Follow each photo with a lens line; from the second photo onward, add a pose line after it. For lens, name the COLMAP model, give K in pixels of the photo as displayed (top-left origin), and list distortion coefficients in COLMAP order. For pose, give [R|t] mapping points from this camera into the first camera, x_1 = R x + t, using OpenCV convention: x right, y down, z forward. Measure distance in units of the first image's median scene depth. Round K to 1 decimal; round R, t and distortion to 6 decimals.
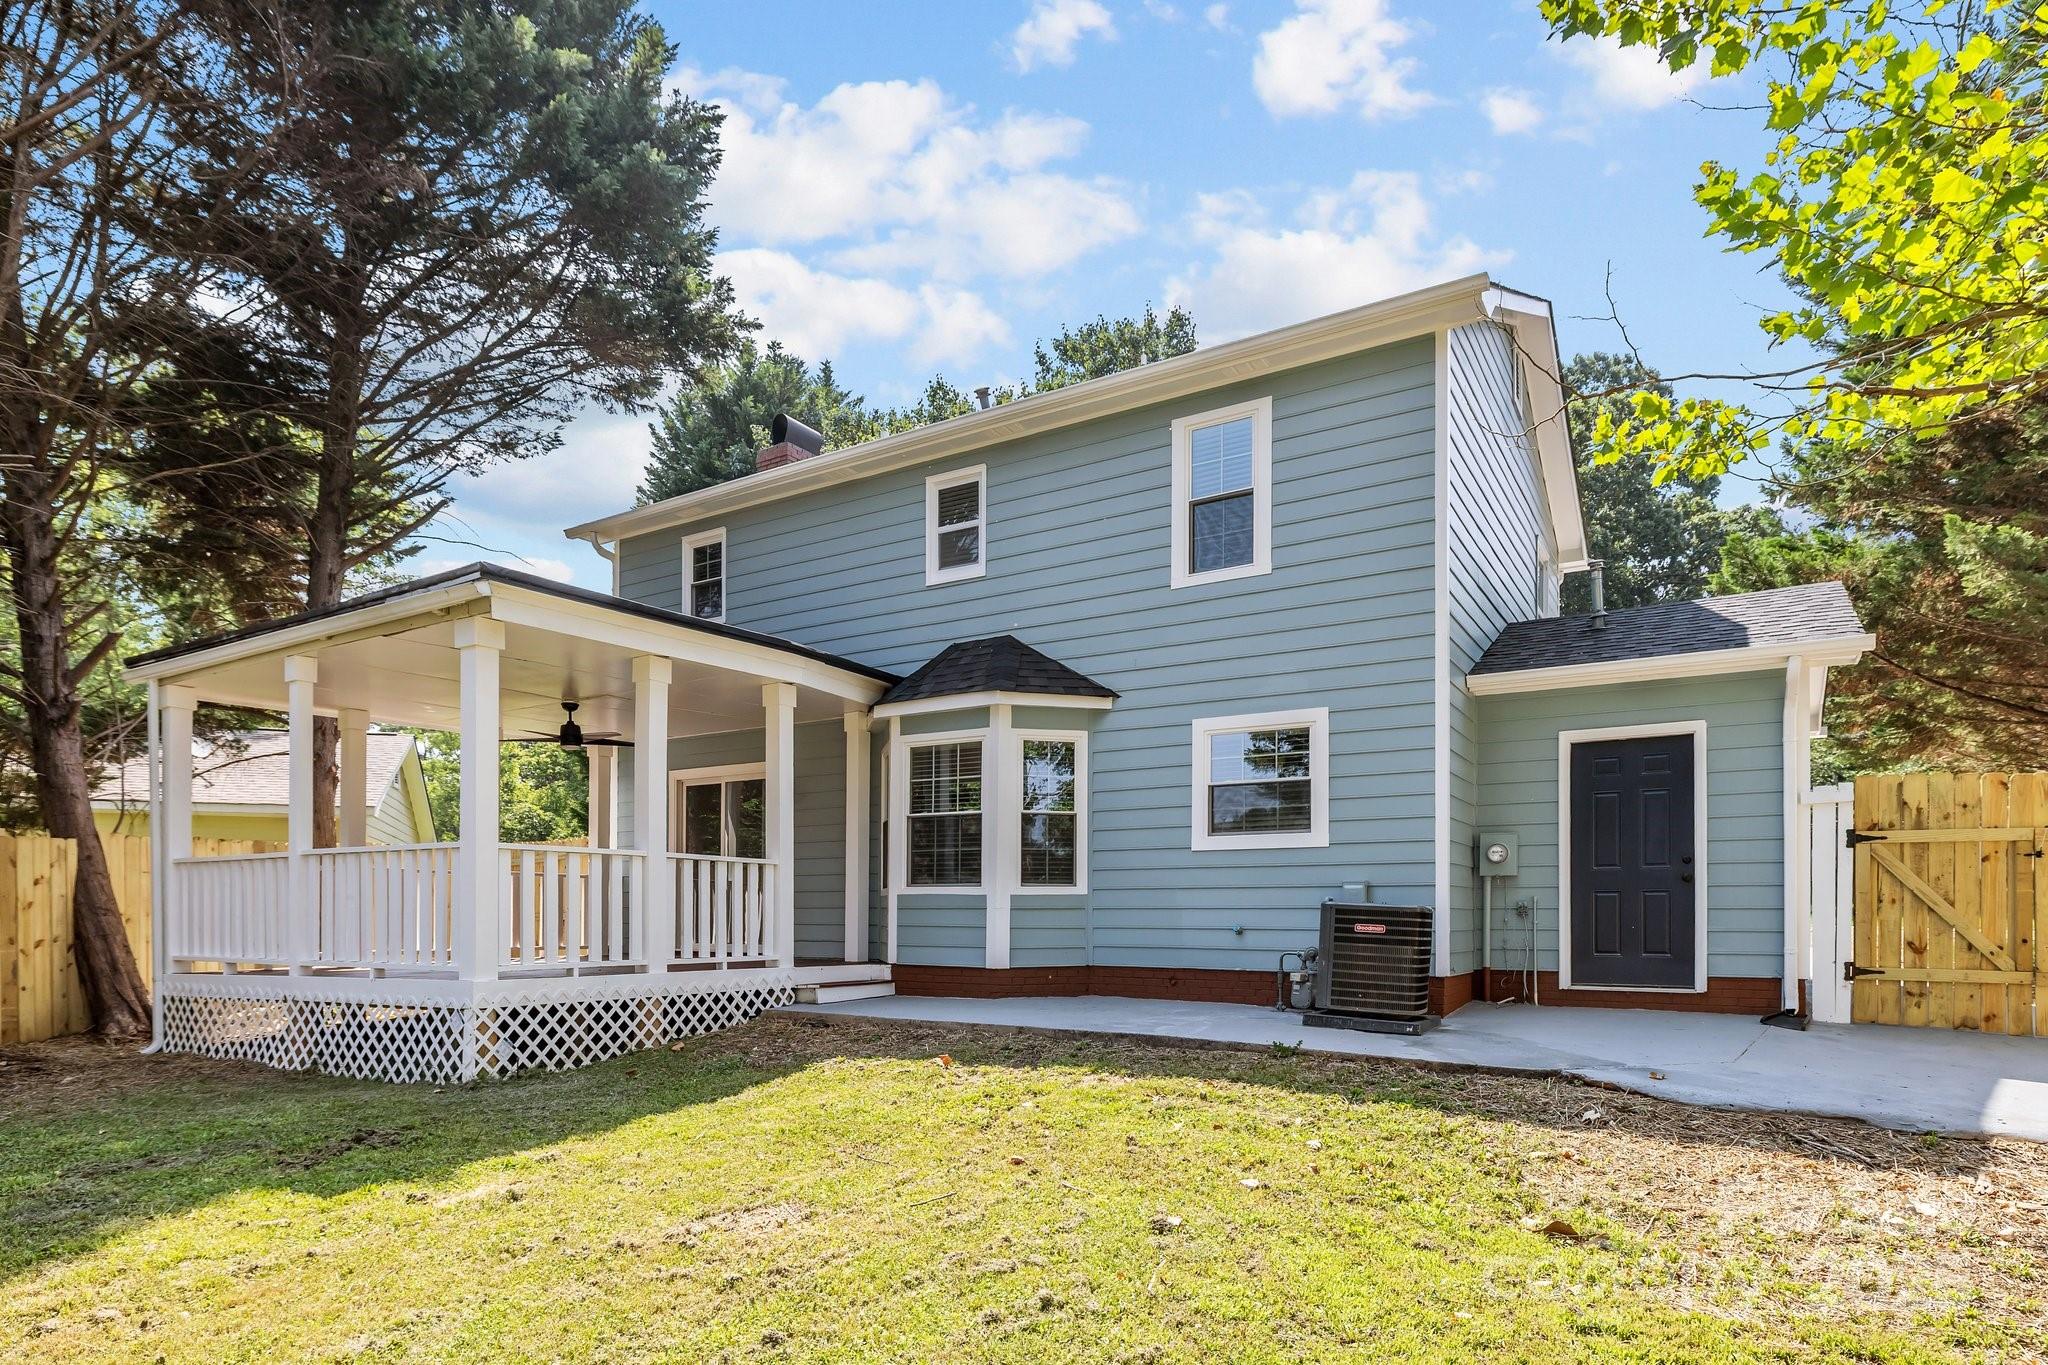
lens RADIAL K [[1109.2, 0, 1020.6], [0, 1109.2, 806.9], [0, 0, 1]] dist [-0.000624, -0.000348]
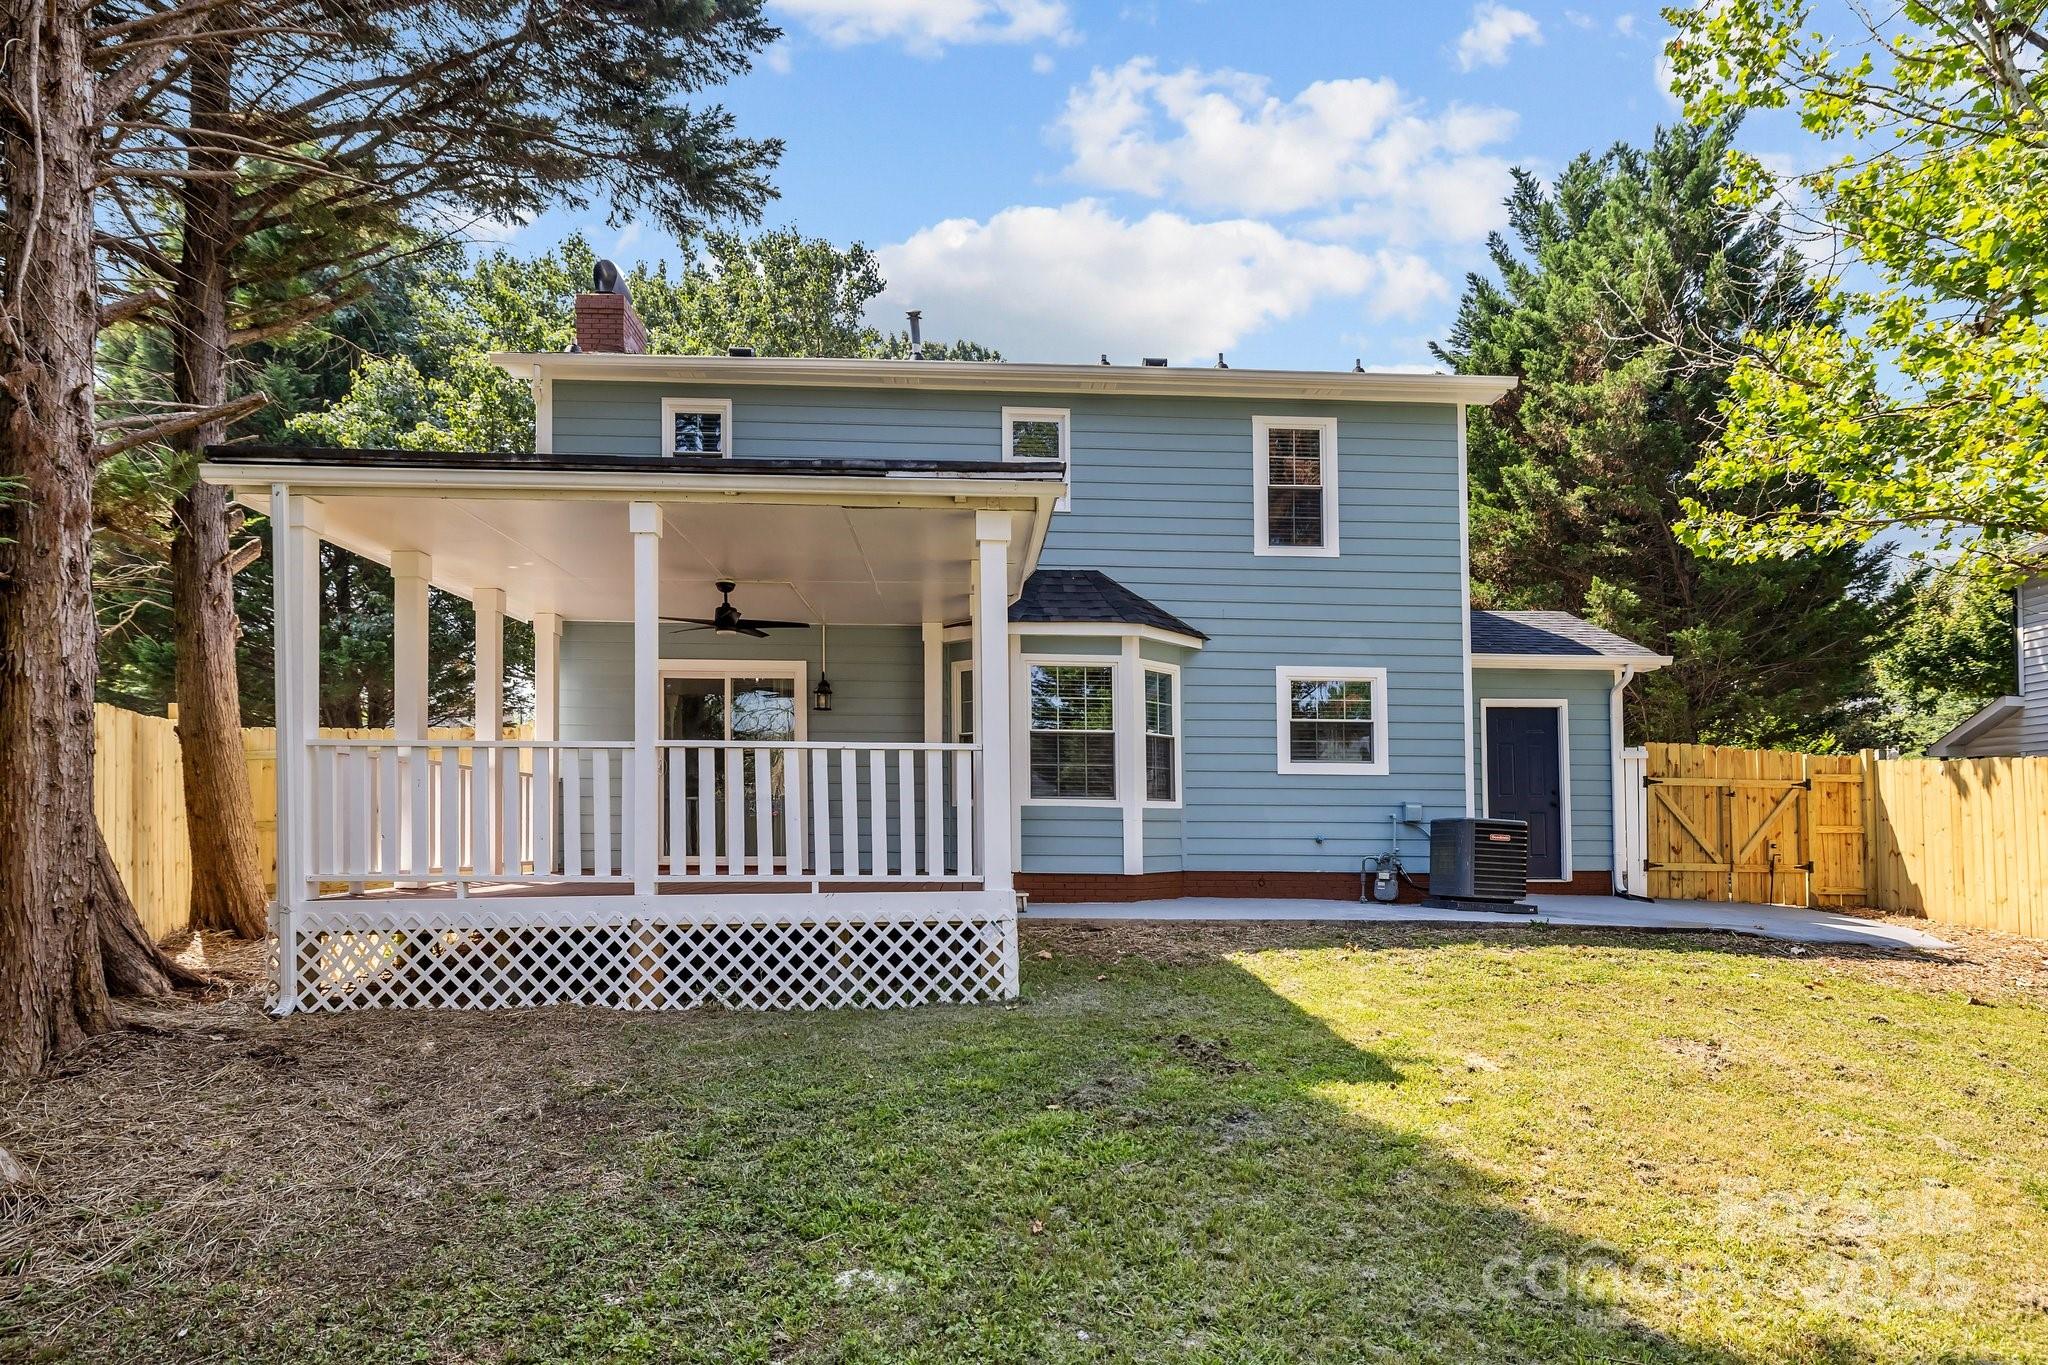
lens RADIAL K [[1112.9, 0, 1017.8], [0, 1112.9, 689.2], [0, 0, 1]] dist [0.001309, 0.000743]
pose [[0.830435, 0.074898, 0.552058, -0.757821], [-0.058604, 0.997168, -0.047132, 0.020835], [-0.554025, 0.006787, 0.832473, 0.143893]]
